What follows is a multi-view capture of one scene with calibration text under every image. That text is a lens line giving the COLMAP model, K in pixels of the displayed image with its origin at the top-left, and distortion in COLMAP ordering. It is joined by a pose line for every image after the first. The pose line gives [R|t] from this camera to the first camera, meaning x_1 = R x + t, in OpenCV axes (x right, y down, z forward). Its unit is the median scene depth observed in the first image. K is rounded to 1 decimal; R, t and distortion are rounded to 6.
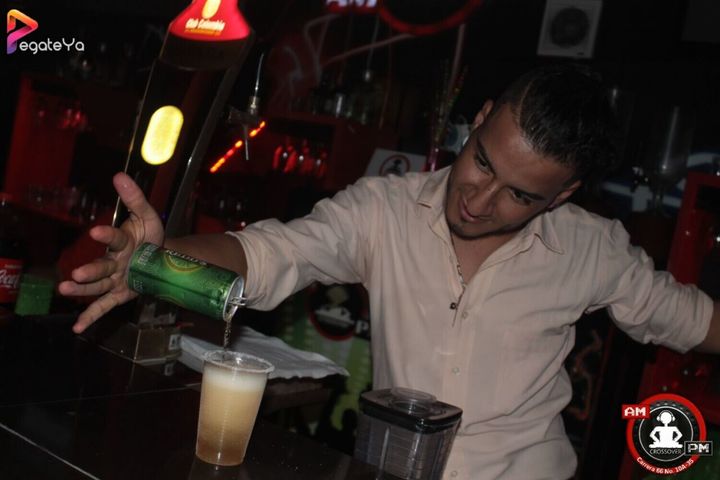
lens RADIAL K [[881.6, 0, 365.4], [0, 881.6, 245.7], [0, 0, 1]] dist [-0.058775, 0.000000]
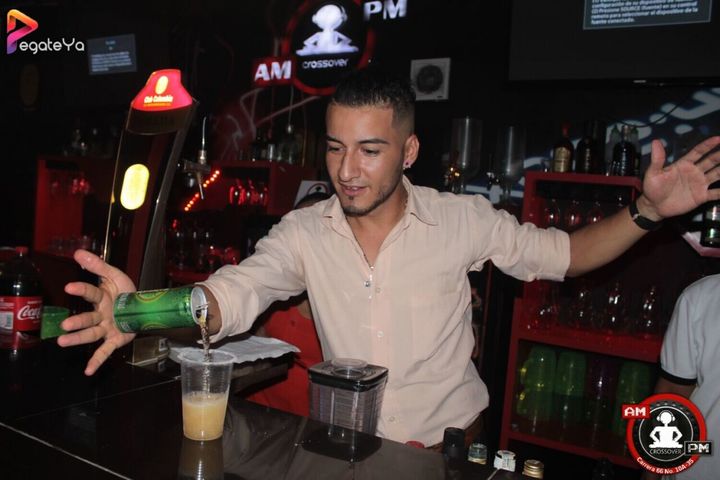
lens RADIAL K [[623.9, 0, 365.3], [0, 623.9, 241.2], [0, 0, 1]] dist [-0.146842, 0.103093]
pose [[0.987775, -0.122508, 0.096392, 0.005248], [0.123564, 0.992324, -0.005041, -0.000209], [-0.095035, 0.016890, 0.995331, 0.038460]]
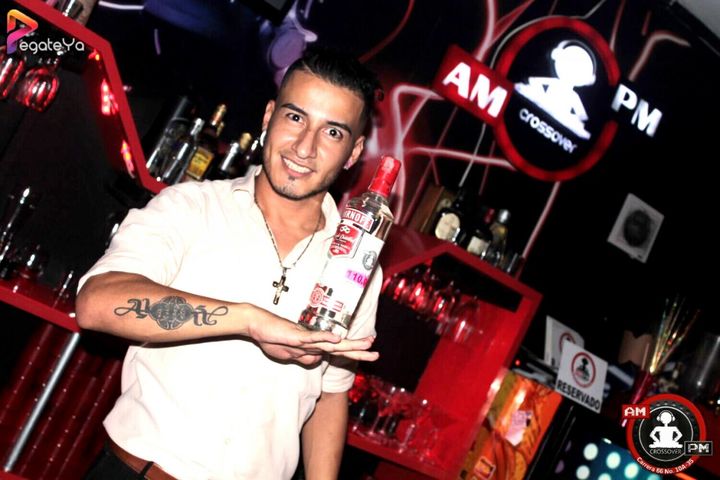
lens RADIAL K [[995.8, 0, 363.1], [0, 995.8, 237.6], [0, 0, 1]] dist [-0.049922, 0.000000]
pose [[0.424968, 0.074377, 0.902148, -1.211080], [-0.308092, 0.949002, 0.066891, -0.253381], [-0.851165, -0.306372, 0.426210, 0.891942]]
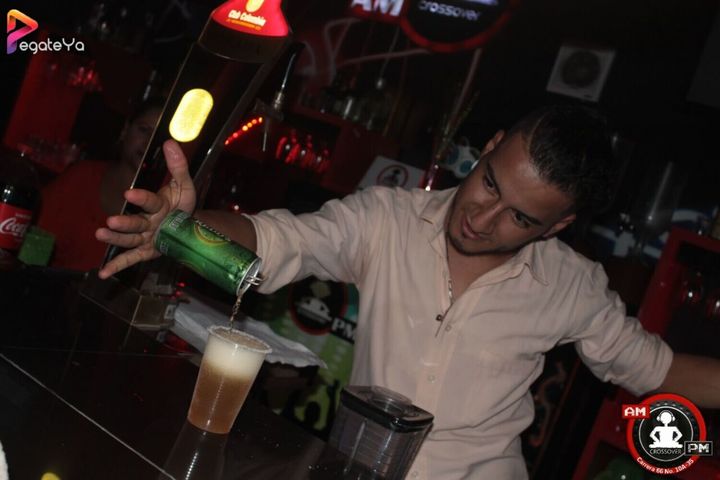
lens RADIAL K [[881.6, 0, 364.4], [0, 881.6, 250.9], [0, 0, 1]] dist [-0.058775, 0.000000]
pose [[0.987419, 0.155932, 0.026249, -0.015050], [-0.156047, 0.987747, 0.002349, -0.000498], [-0.025561, -0.006415, 0.999653, -0.031415]]
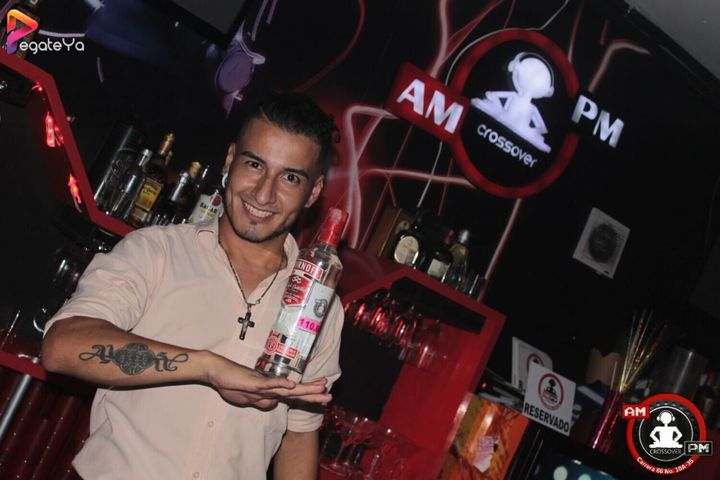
lens RADIAL K [[1079.0, 0, 362.7], [0, 1079.0, 239.9], [0, 0, 1]] dist [-0.059527, 0.000000]
pose [[0.393991, 0.070837, 0.916380, -1.264191], [-0.278743, 0.959278, 0.045690, -0.270899], [-0.875827, -0.273437, 0.397693, 0.866377]]
